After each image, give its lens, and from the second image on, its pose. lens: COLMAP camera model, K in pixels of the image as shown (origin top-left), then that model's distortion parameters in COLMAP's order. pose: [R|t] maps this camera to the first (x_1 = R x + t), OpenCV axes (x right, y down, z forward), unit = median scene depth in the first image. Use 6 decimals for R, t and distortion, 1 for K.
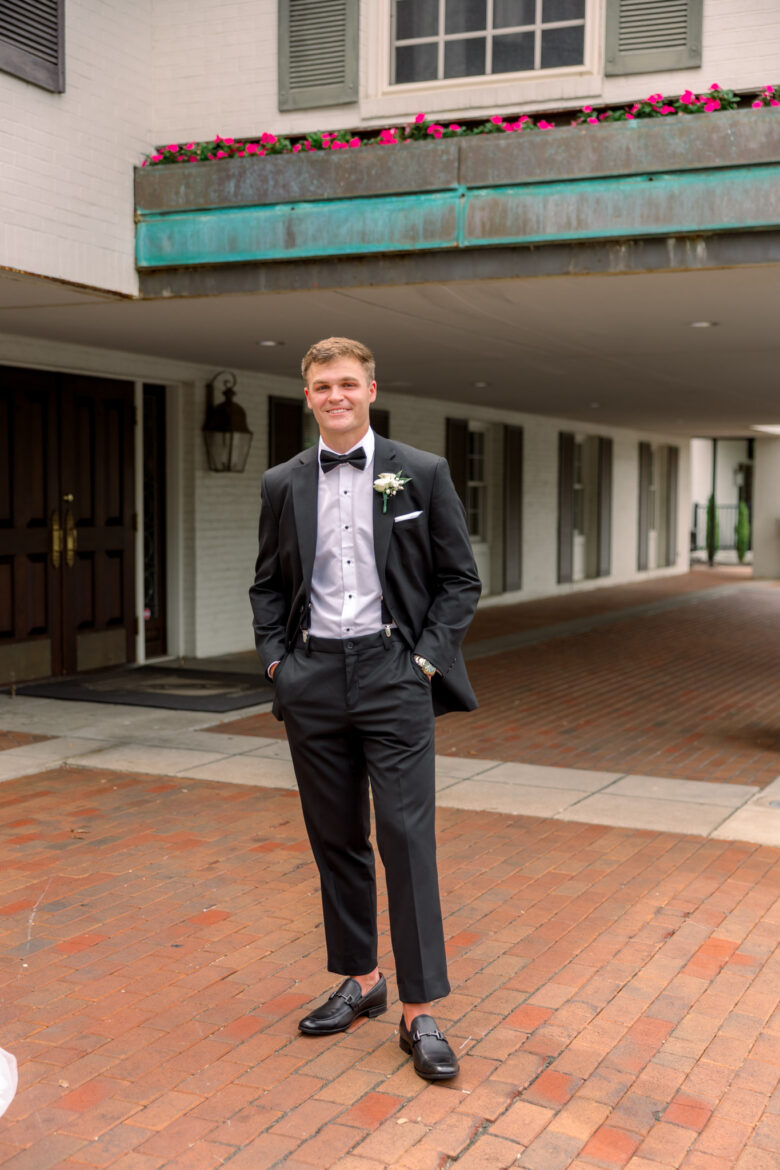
lens RADIAL K [[1517.5, 0, 385.0], [0, 1517.5, 616.1], [0, 0, 1]] dist [0.000381, 0.000000]
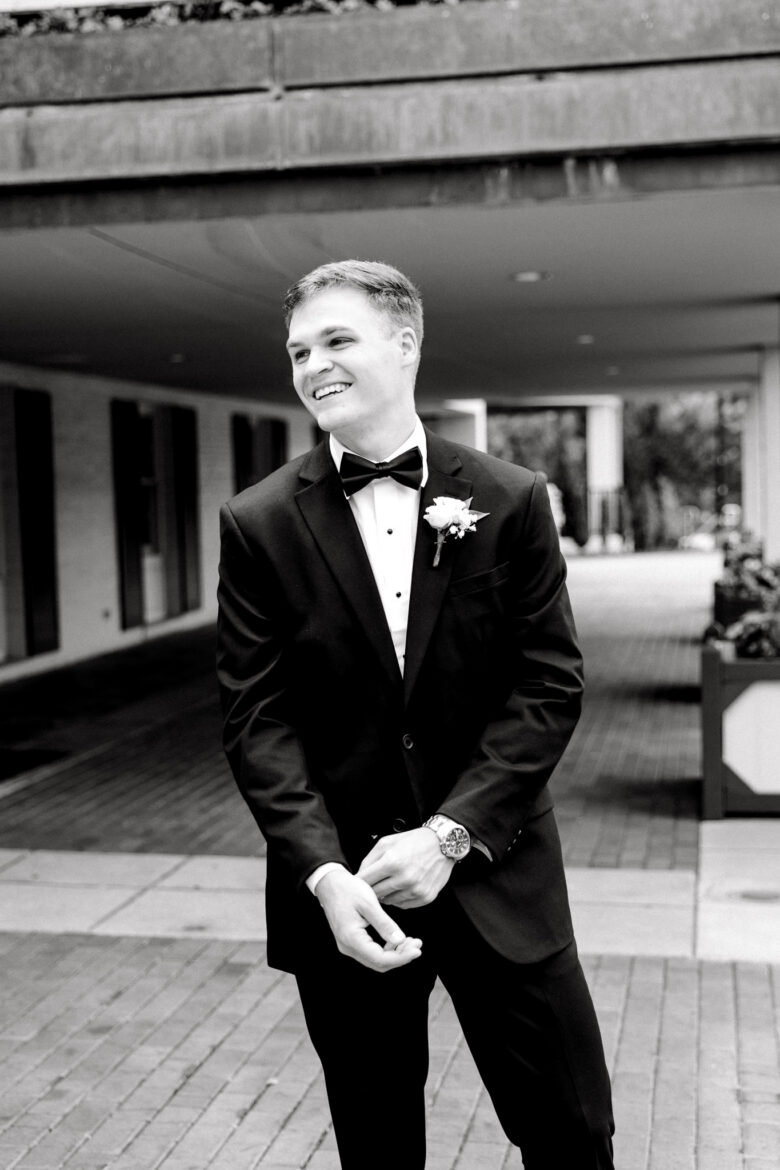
lens RADIAL K [[1757.1, 0, 377.4], [0, 1757.1, 622.2], [0, 0, 1]] dist [0.017841, 0.000000]
pose [[0.970810, -0.049822, 0.234618, -0.108953], [0.050298, 0.998726, 0.003956, -0.025093], [-0.234516, 0.007960, 0.972080, 0.160456]]
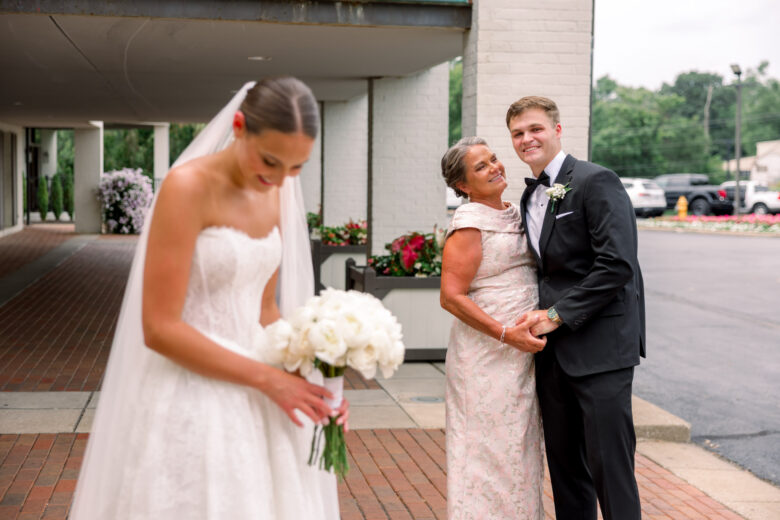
lens RADIAL K [[1106.8, 0, 389.4], [0, 1106.8, 253.0], [0, 0, 1]] dist [0.020865, 0.000000]
pose [[0.824279, -0.039525, 0.564803, -0.321182], [0.040388, 0.999124, 0.010976, -0.026770], [-0.564742, 0.013764, 0.825153, 0.130122]]
